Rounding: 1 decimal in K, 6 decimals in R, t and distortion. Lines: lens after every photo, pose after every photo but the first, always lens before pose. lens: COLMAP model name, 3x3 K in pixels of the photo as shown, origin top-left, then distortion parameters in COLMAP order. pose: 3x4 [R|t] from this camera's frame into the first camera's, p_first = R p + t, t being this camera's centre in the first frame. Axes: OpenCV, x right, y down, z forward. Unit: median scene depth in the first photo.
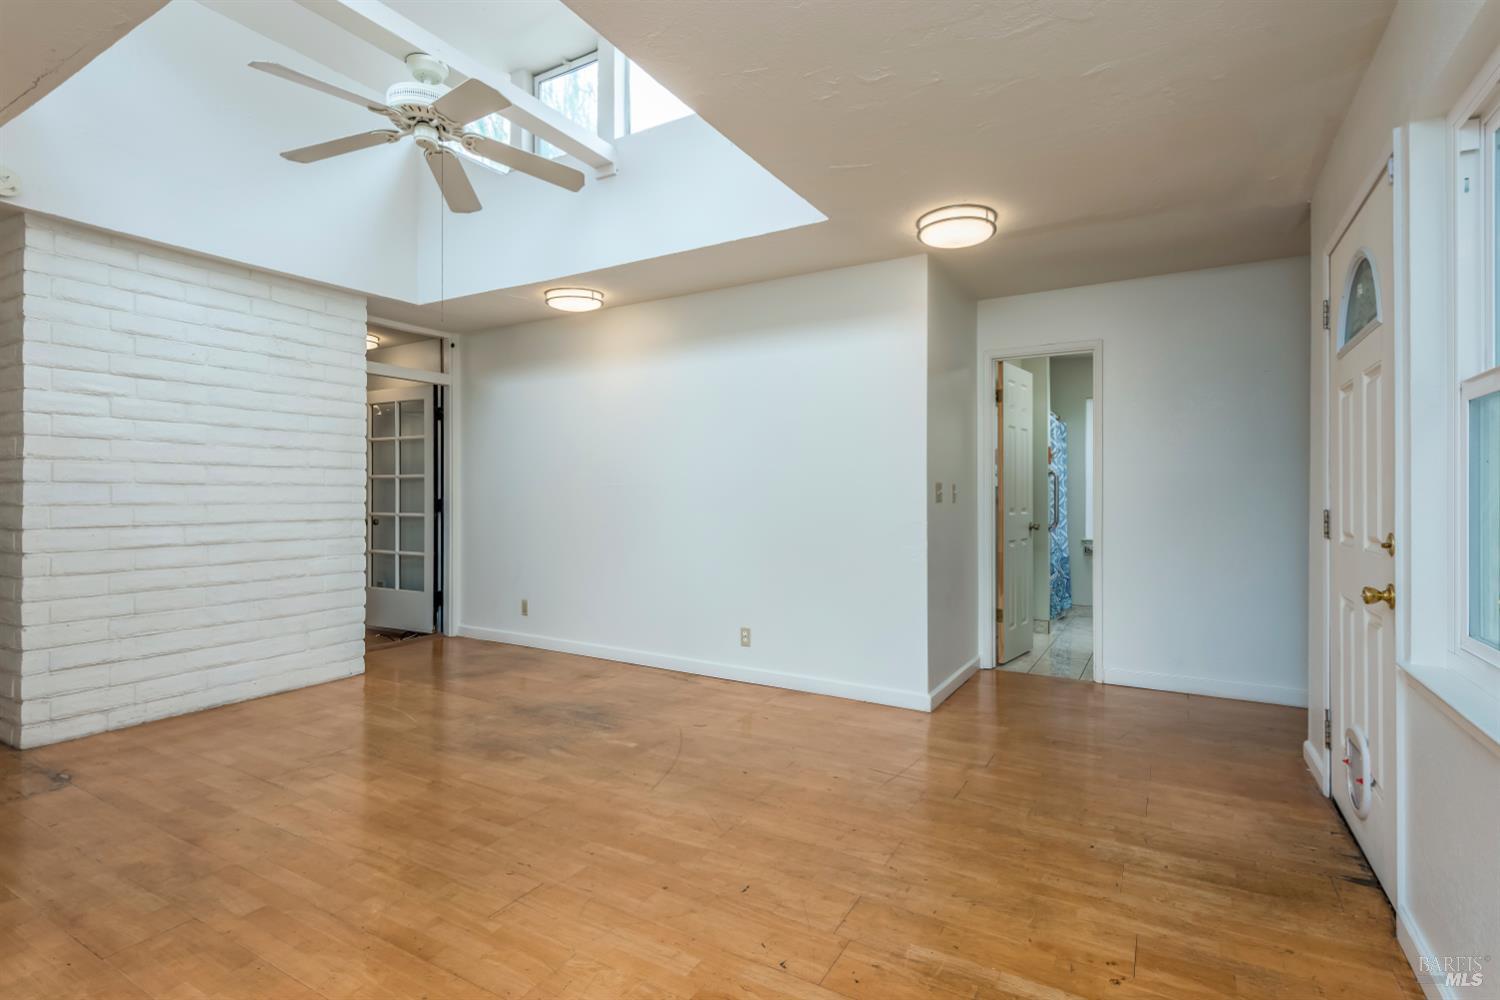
lens RADIAL K [[729.8, 0, 751.2], [0, 729.8, 496.6], [0, 0, 1]] dist [0.003807, -0.000516]
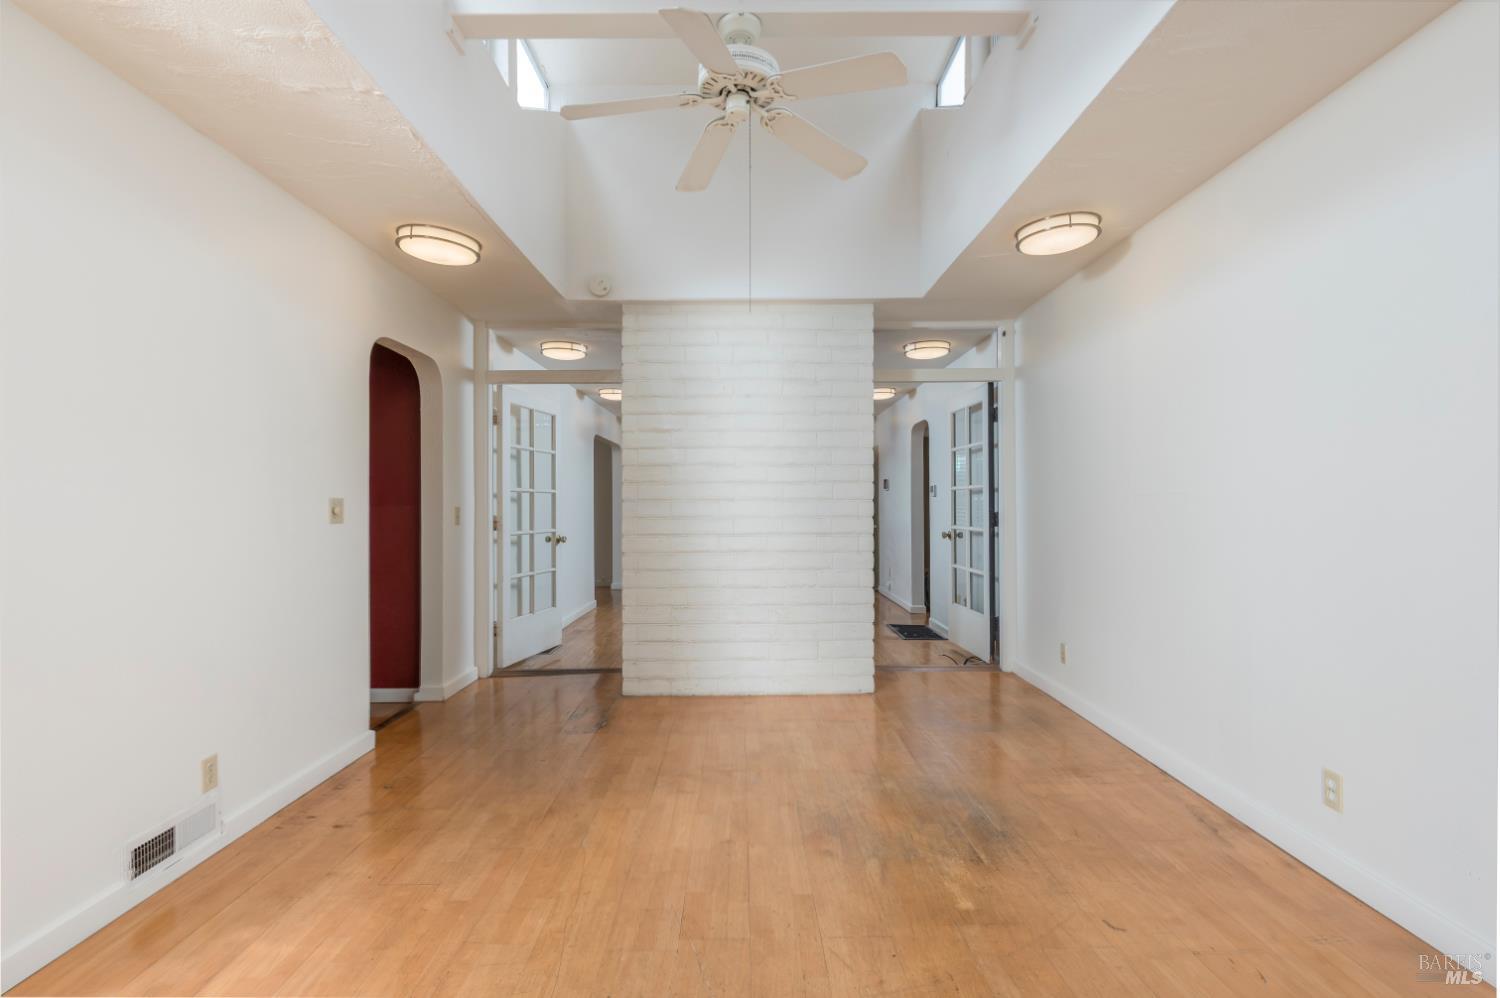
lens RADIAL K [[719.7, 0, 750.2], [0, 719.7, 501.9], [0, 0, 1]] dist [0.000229, -0.001559]
pose [[0.506863, -0.007048, -0.861998, 0.284901], [0.004218, 0.999975, -0.005696, -0.008408], [0.862016, -0.000748, 0.506880, 0.519920]]
